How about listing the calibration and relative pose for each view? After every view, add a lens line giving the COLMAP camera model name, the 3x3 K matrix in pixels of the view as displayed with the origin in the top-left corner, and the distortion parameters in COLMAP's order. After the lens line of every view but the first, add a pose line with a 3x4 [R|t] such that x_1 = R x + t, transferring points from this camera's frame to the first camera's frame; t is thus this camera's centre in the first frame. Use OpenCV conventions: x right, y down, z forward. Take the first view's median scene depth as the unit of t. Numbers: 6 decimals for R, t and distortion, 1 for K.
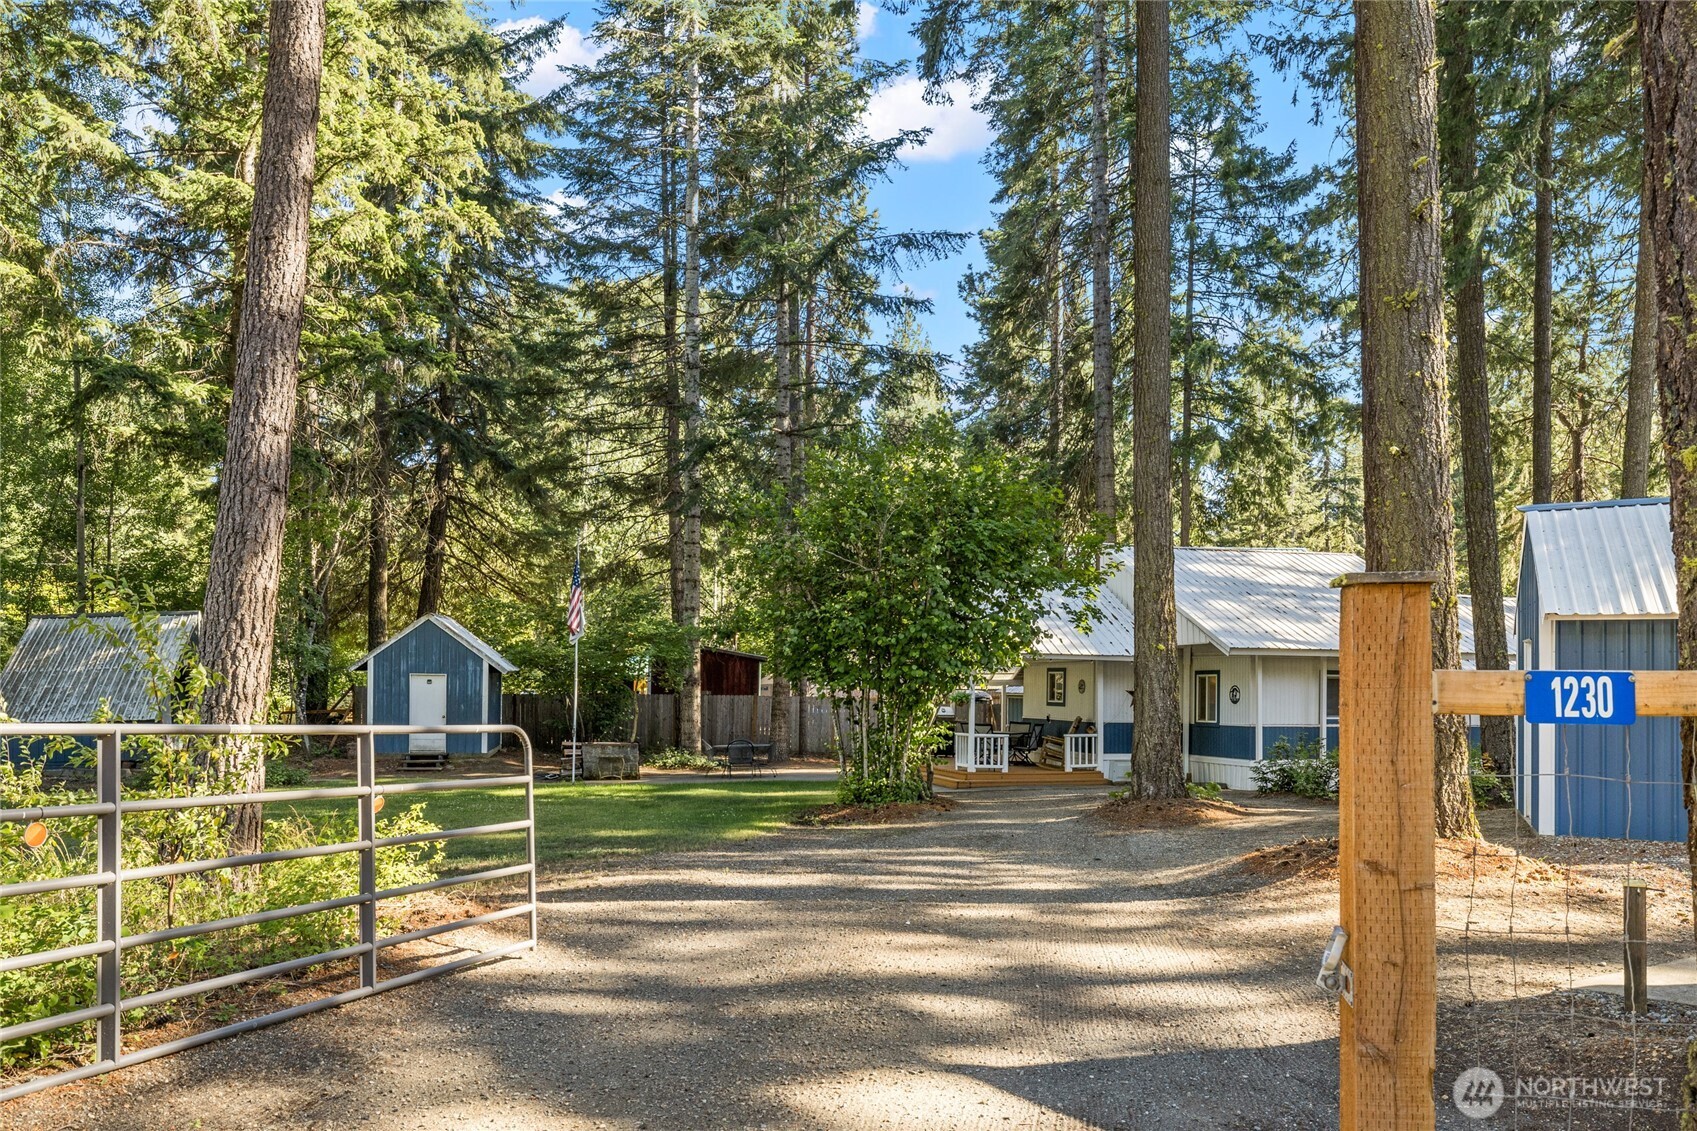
lens RADIAL K [[1254.4, 0, 851.0], [0, 1254.4, 668.1], [0, 0, 1]] dist [-0.003663, 0.003728]
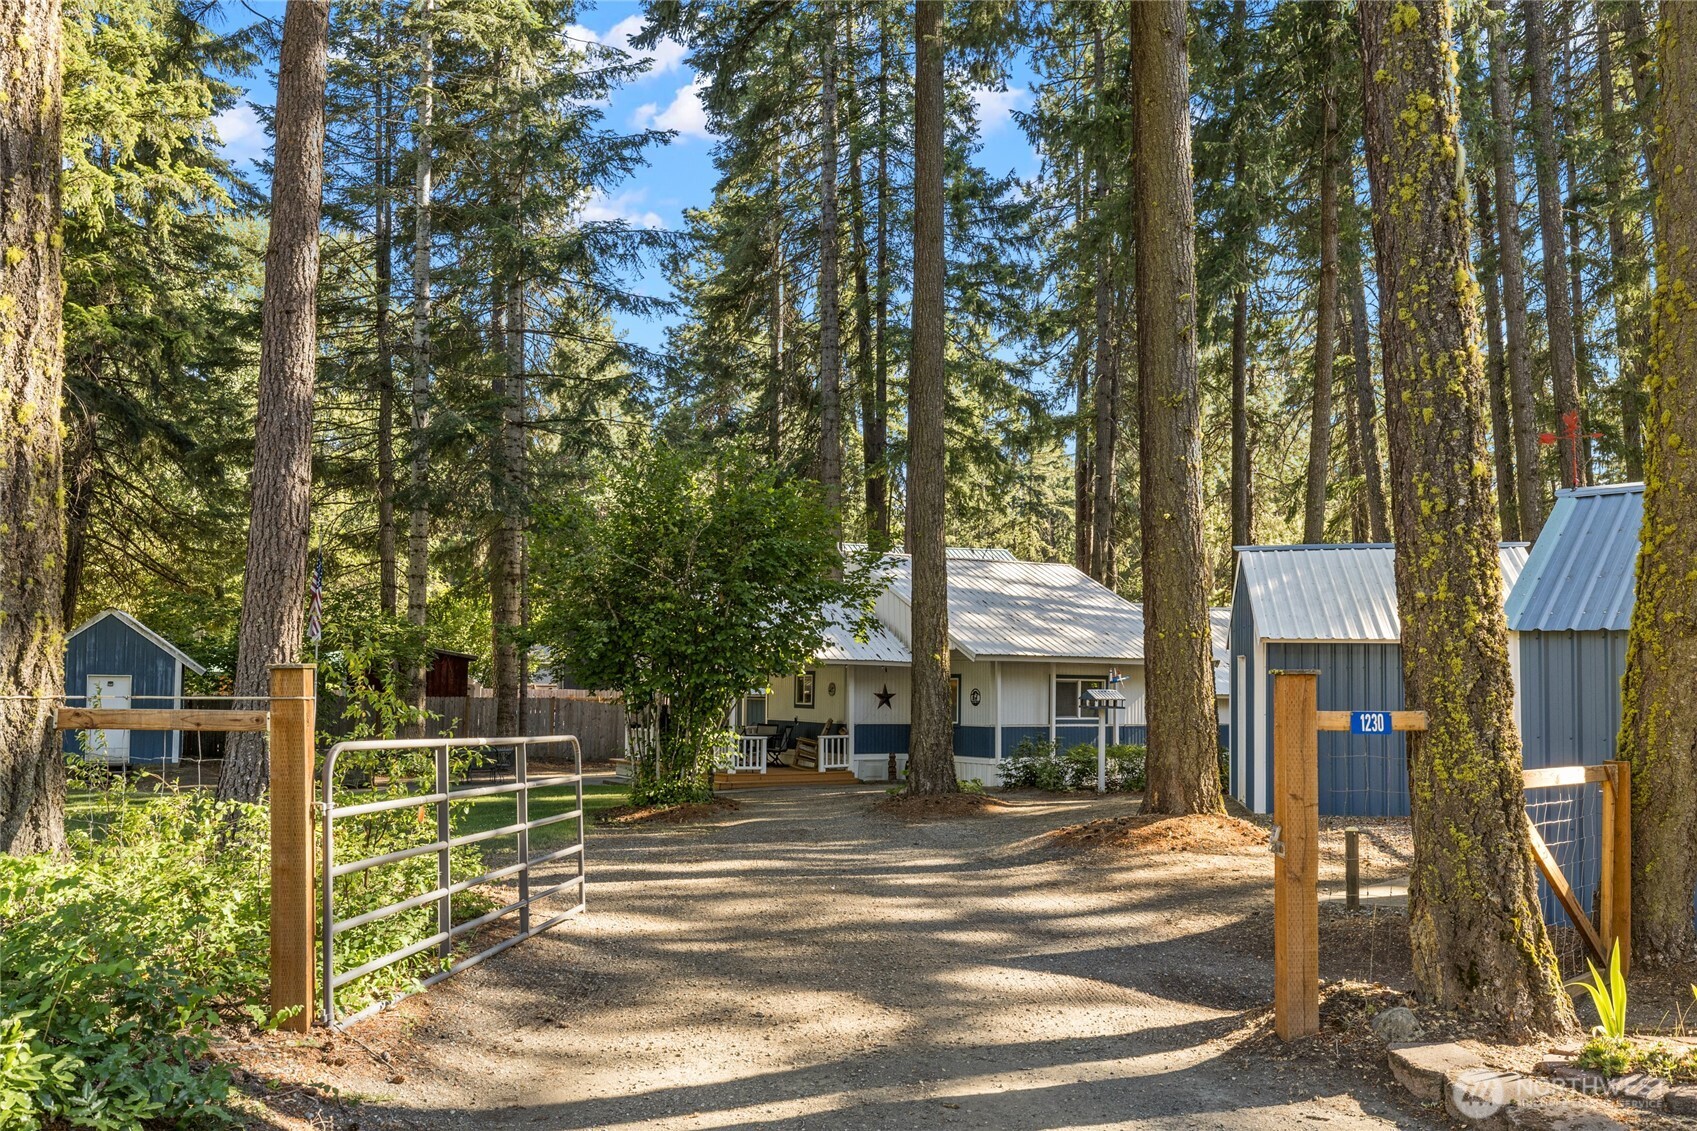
lens RADIAL K [[1394.6, 0, 851.0], [0, 1394.6, 632.5], [0, 0, 1]] dist [0.008824, 0.003556]
pose [[0.966834, 0.009139, 0.255244, -0.091337], [-0.003868, 0.999769, -0.021144, -0.007697], [-0.255378, 0.019456, 0.966645, -0.113659]]
